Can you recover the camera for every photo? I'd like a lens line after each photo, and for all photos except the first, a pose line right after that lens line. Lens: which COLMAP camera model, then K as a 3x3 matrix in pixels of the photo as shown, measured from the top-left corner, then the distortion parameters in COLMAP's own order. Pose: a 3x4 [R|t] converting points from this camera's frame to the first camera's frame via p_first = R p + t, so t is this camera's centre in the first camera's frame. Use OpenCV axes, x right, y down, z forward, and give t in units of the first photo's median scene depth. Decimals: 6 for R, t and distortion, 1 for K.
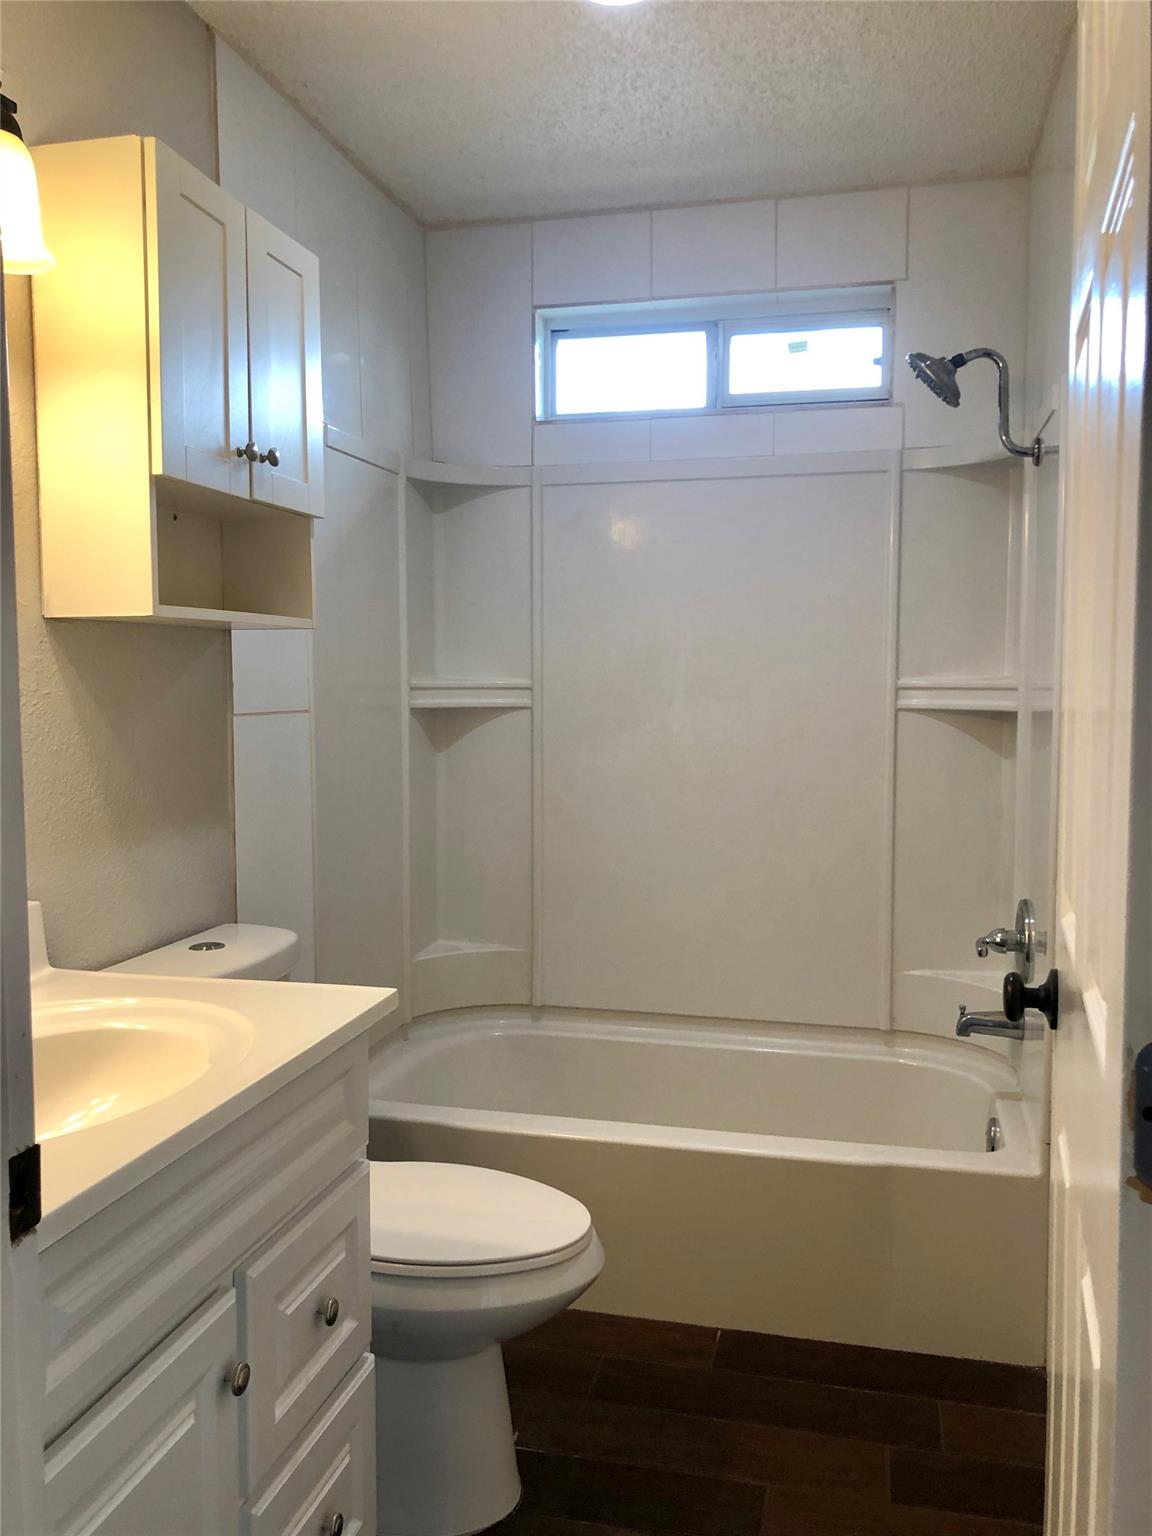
lens RADIAL K [[1265.1, 0, 566.6], [0, 1265.1, 774.5], [0, 0, 1]] dist [0.046971, -0.055337]
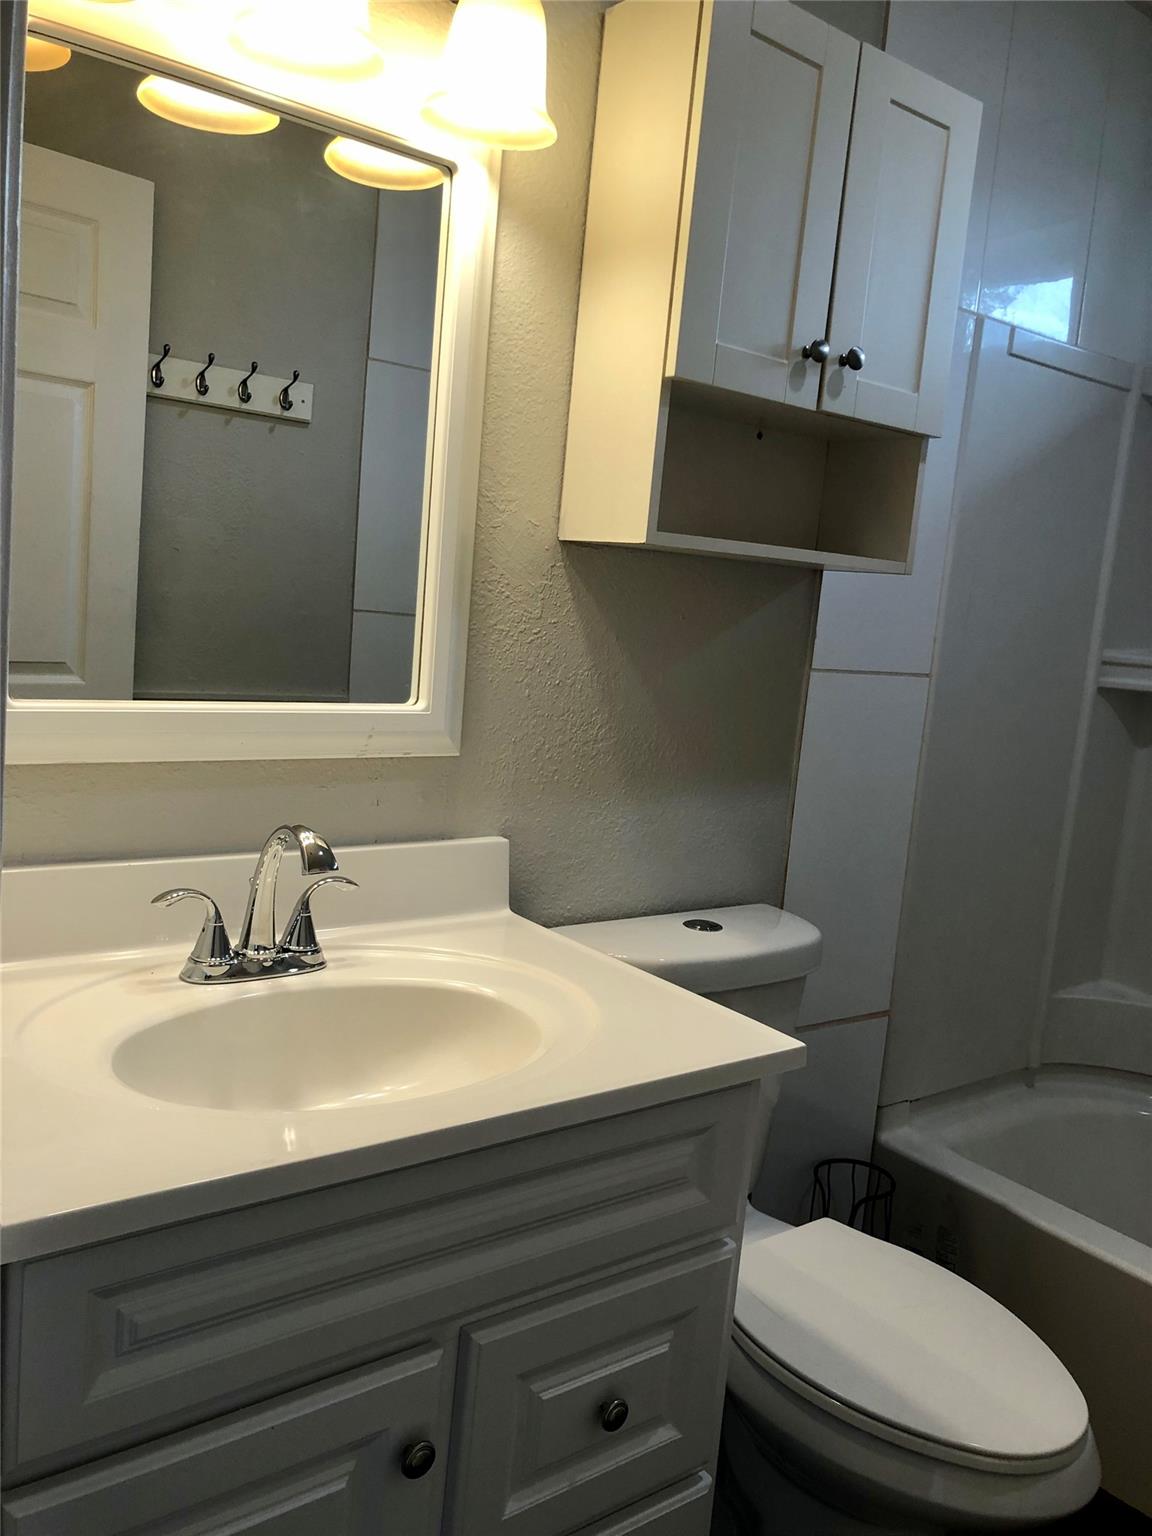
lens RADIAL K [[1265.1, 0, 589.6], [0, 1265.1, 771.1], [0, 0, 1]] dist [0.046971, -0.055337]
pose [[0.790562, 0.161503, -0.590702, 0.159838], [-0.140149, 0.986712, 0.082207, -0.032586], [0.596129, 0.017797, 0.802691, 0.252359]]
